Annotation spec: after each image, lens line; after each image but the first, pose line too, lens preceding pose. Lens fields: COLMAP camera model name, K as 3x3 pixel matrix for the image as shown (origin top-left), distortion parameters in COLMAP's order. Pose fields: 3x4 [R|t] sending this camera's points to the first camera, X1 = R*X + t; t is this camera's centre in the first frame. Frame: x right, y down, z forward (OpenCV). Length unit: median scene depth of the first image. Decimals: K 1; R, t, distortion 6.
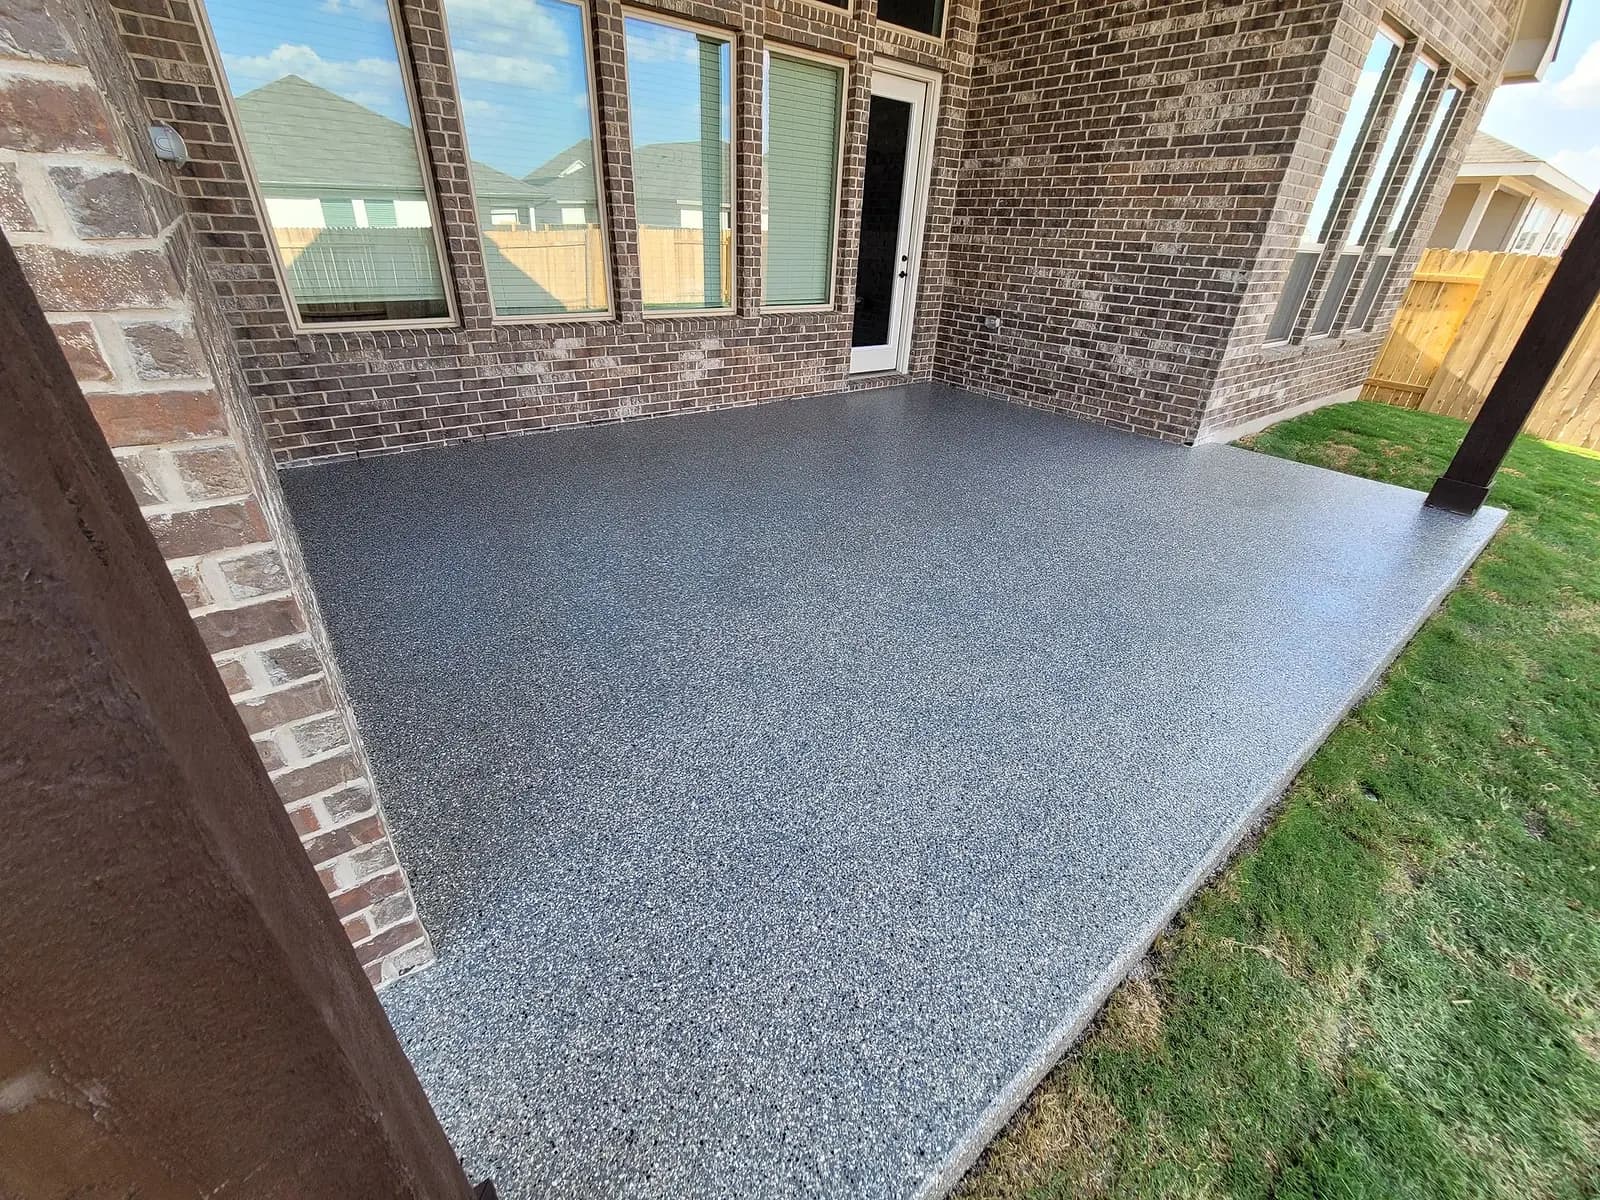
lens RADIAL K [[647.2, 0, 797.4], [0, 647.2, 591.1], [0, 0, 1]] dist [0.002603, -0.000086]
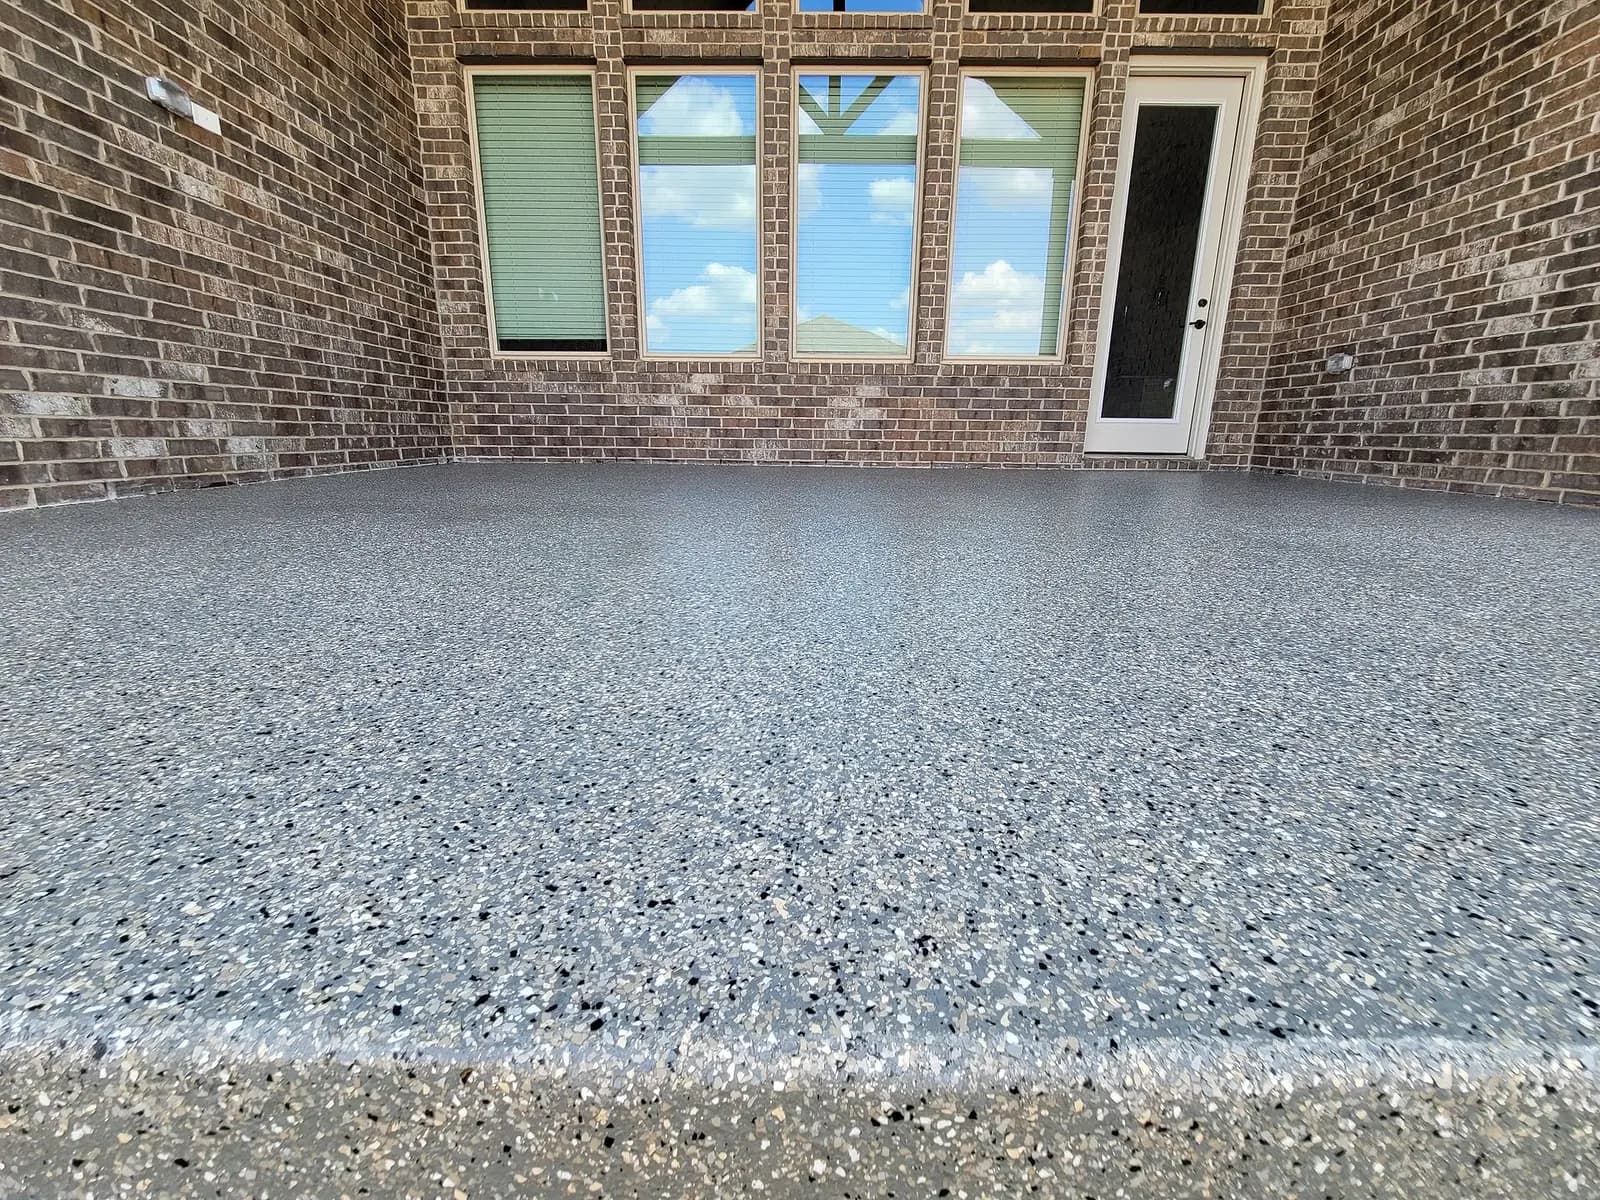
lens RADIAL K [[656.2, 0, 800.0], [0, 656.2, 600.0], [0, 0, 1]] dist [0.002005, -0.000758]
pose [[0.777948, 0.121846, -0.616401, 0.377842], [-0.285606, 0.942387, -0.174174, 0.067580], [0.559666, 0.311546, 0.767928, 0.355550]]
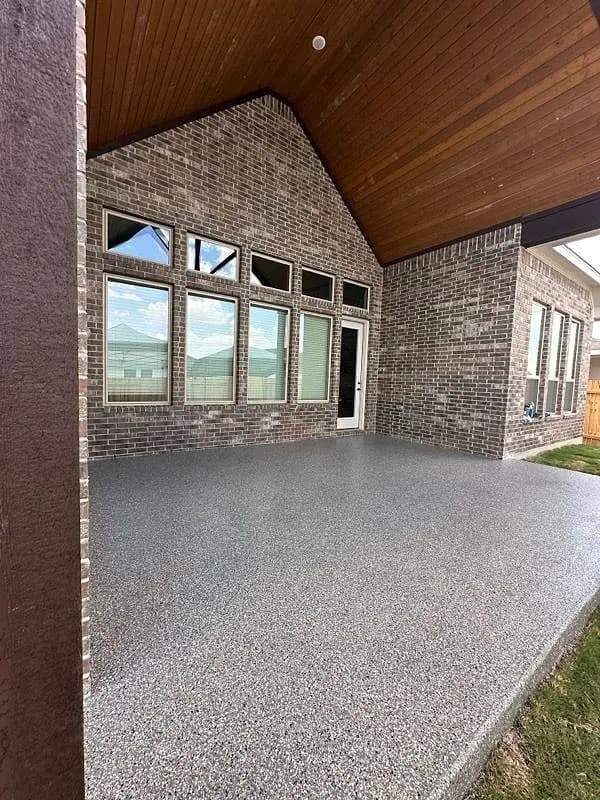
lens RADIAL K [[314.8, 0, 301.0], [0, 314.8, 402.9], [0, 0, 1]] dist [-0.000557, 0.000202]
pose [[0.998660, -0.000450, -0.051755, 0.015967], [-0.021585, 0.905231, -0.424372, 0.053904], [0.047041, 0.424920, 0.904008, -0.023483]]
